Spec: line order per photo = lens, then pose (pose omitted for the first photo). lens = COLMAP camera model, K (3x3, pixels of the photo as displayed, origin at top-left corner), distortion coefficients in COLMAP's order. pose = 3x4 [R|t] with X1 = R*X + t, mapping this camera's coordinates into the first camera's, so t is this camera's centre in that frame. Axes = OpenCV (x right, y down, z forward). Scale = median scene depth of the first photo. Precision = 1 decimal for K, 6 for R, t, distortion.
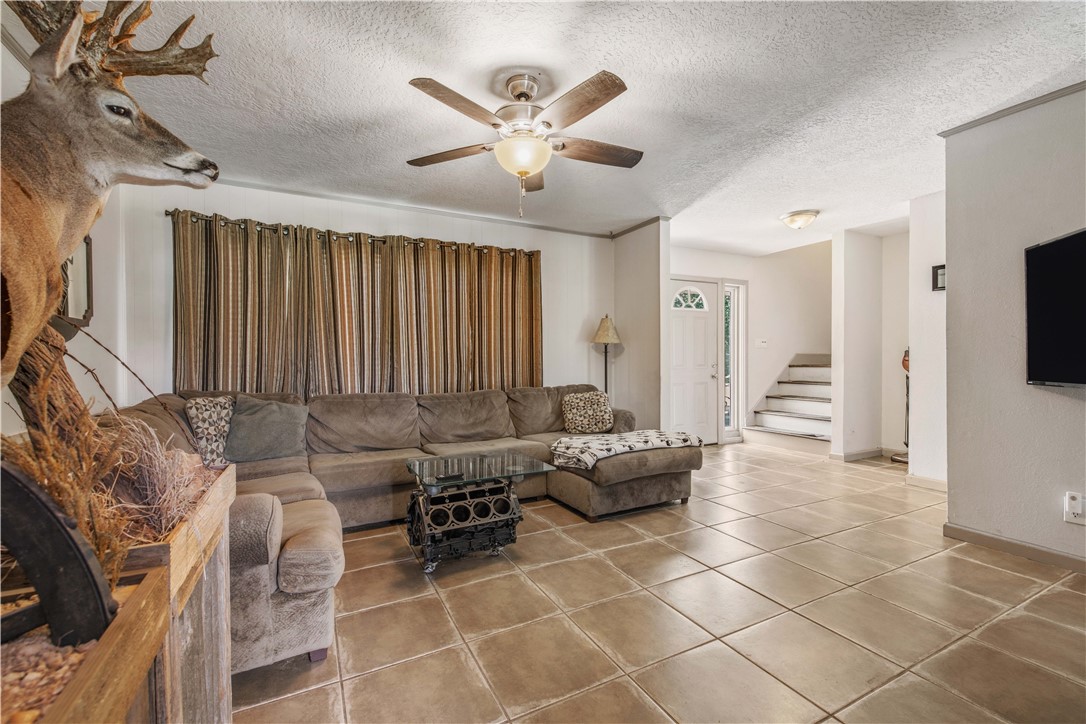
lens RADIAL K [[468.8, 0, 545.3], [0, 468.8, 358.8], [0, 0, 1]] dist [0.011464, -0.000376]
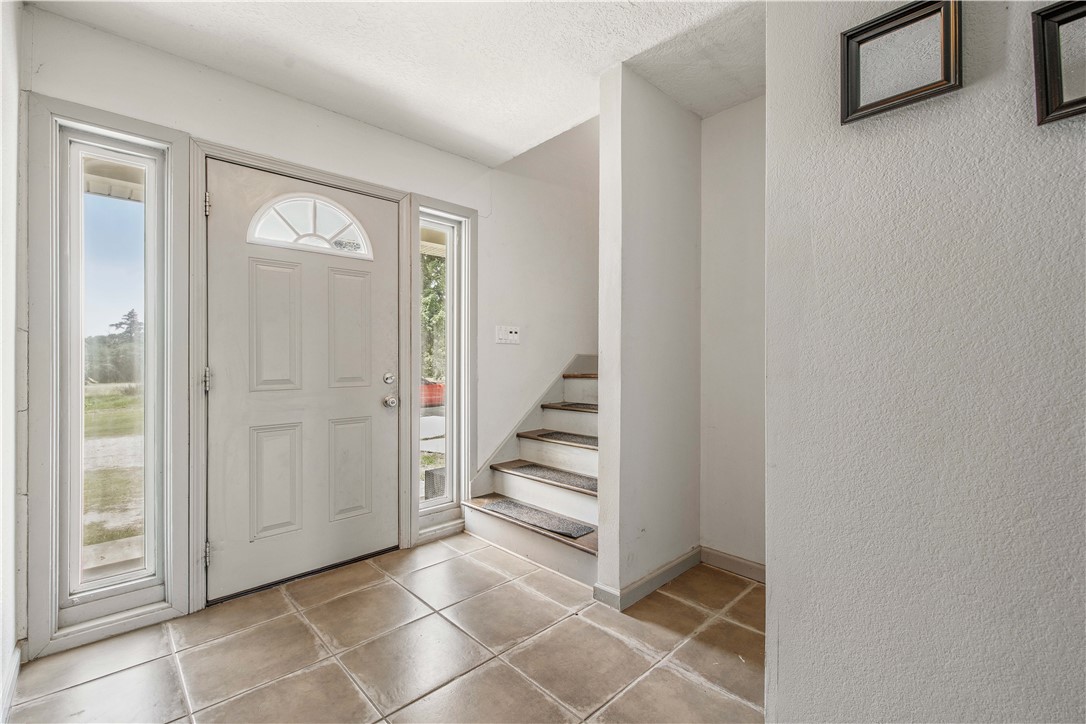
lens RADIAL K [[468.8, 0, 543.5], [0, 468.8, 361.3], [0, 0, 1]] dist [0.011464, -0.000376]
pose [[0.963358, -0.000385, 0.268217, 0.377897], [0.000046, 0.999999, 0.001268, -0.003797], [-0.268217, -0.001209, 0.963358, 0.509772]]
